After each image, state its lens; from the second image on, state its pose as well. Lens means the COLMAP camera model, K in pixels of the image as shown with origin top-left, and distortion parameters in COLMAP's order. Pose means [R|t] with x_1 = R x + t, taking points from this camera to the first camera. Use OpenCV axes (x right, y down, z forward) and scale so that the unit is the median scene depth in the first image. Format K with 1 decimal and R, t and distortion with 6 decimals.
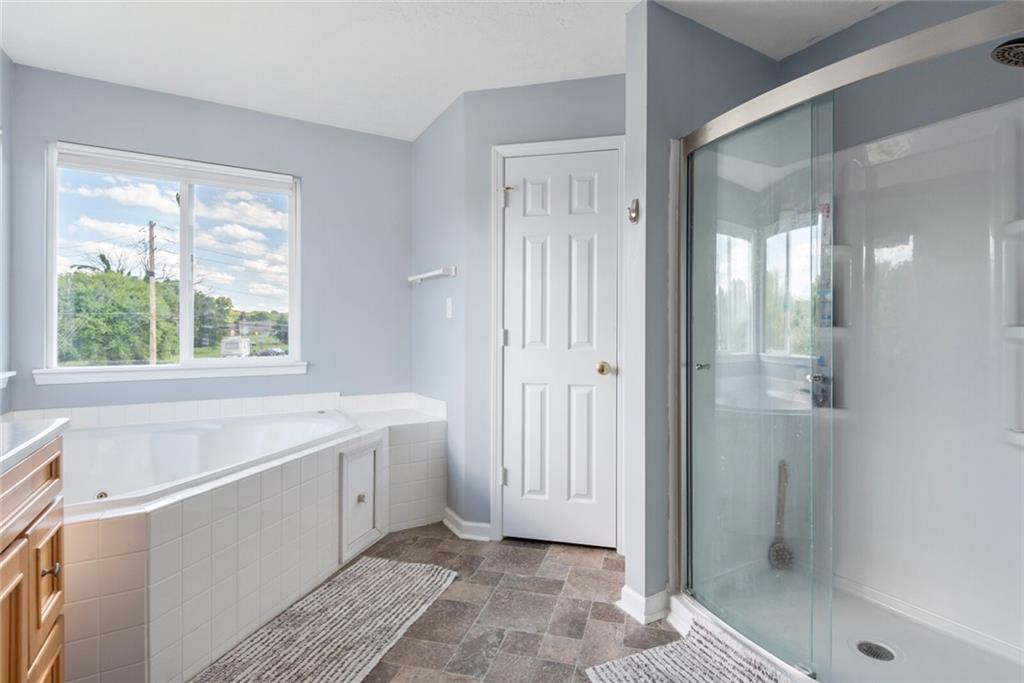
lens RADIAL K [[491.9, 0, 515.2], [0, 491.9, 329.0], [0, 0, 1]] dist [0.032354, -0.026293]
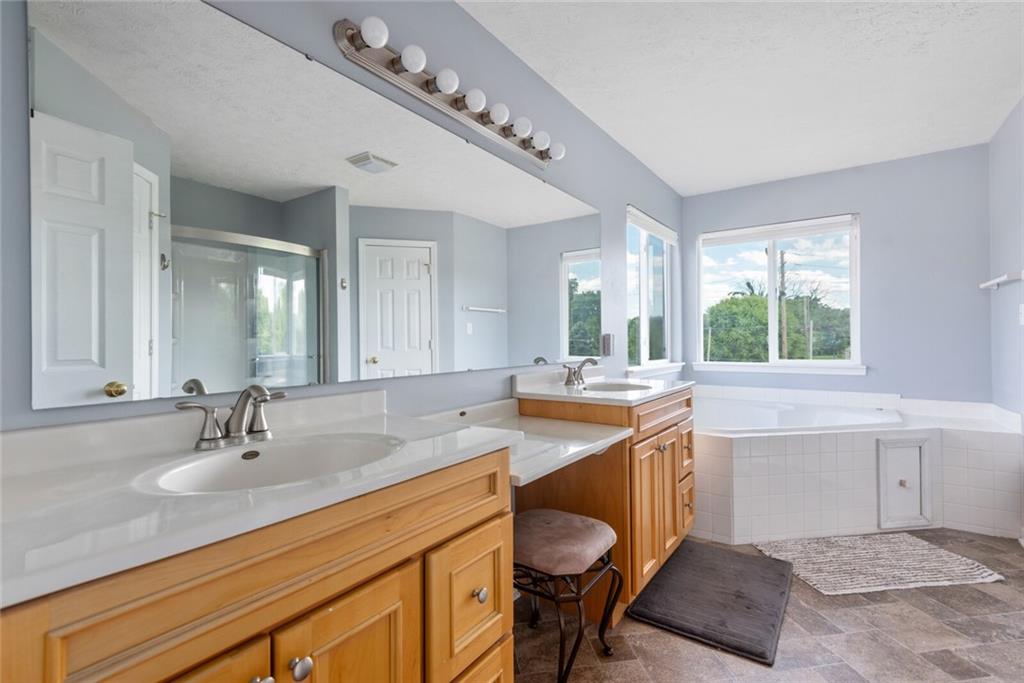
lens RADIAL K [[474.4, 0, 512.8], [0, 474.4, 335.8], [0, 0, 1]] dist [-0.000676, -0.000517]
pose [[0.389628, -0.014562, -0.920857, 0.348397], [0.008982, 0.999888, -0.012011, 0.000173], [0.920929, -0.003592, 0.389715, -0.268275]]
